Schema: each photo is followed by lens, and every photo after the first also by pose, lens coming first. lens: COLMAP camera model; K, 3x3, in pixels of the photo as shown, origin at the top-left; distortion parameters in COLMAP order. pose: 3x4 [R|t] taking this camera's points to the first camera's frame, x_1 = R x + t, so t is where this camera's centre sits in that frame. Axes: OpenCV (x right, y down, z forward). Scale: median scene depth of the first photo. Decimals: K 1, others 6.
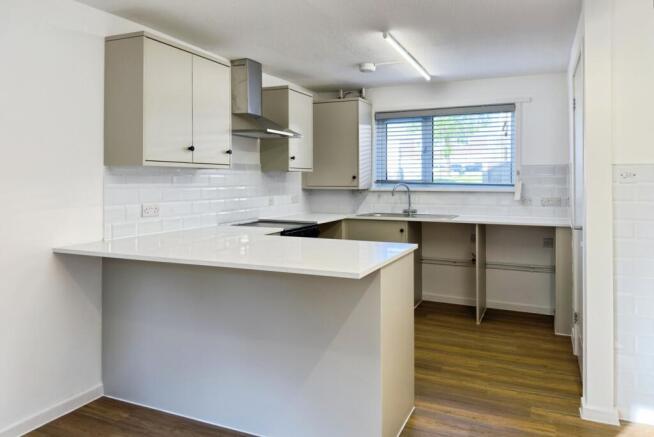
lens RADIAL K [[485.8, 0, 307.8], [0, 485.8, 180.7], [0, 0, 1]] dist [0.085171, -0.092111]
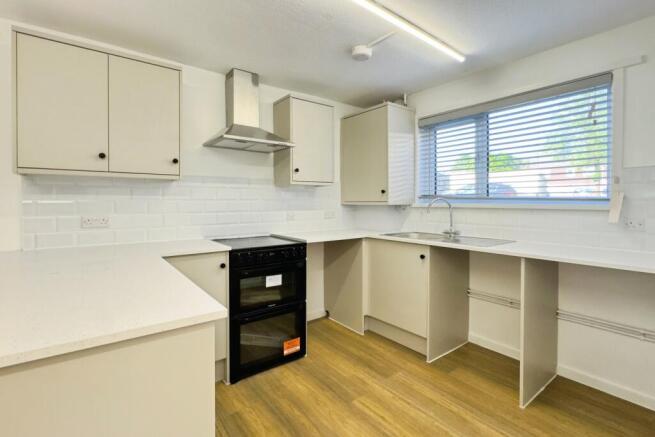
lens RADIAL K [[302.5, 0, 329.3], [0, 302.5, 205.6], [0, 0, 1]] dist [0.002598, 0.000638]
pose [[0.886028, 0.006791, -0.463581, 0.310220], [-0.002270, 0.999944, 0.010309, 0.015735], [0.463625, -0.008082, 0.885994, 0.531726]]
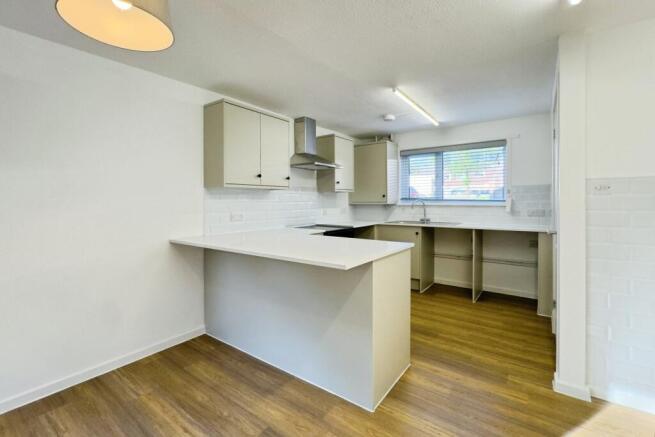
lens RADIAL K [[295.3, 0, 310.3], [0, 295.3, 204.1], [0, 0, 1]] dist [0.000217, -0.000104]
pose [[0.975626, -0.002617, -0.219426, 0.086971], [0.004296, 0.999965, 0.007177, 0.011792], [0.219400, -0.007945, 0.975603, 0.111863]]
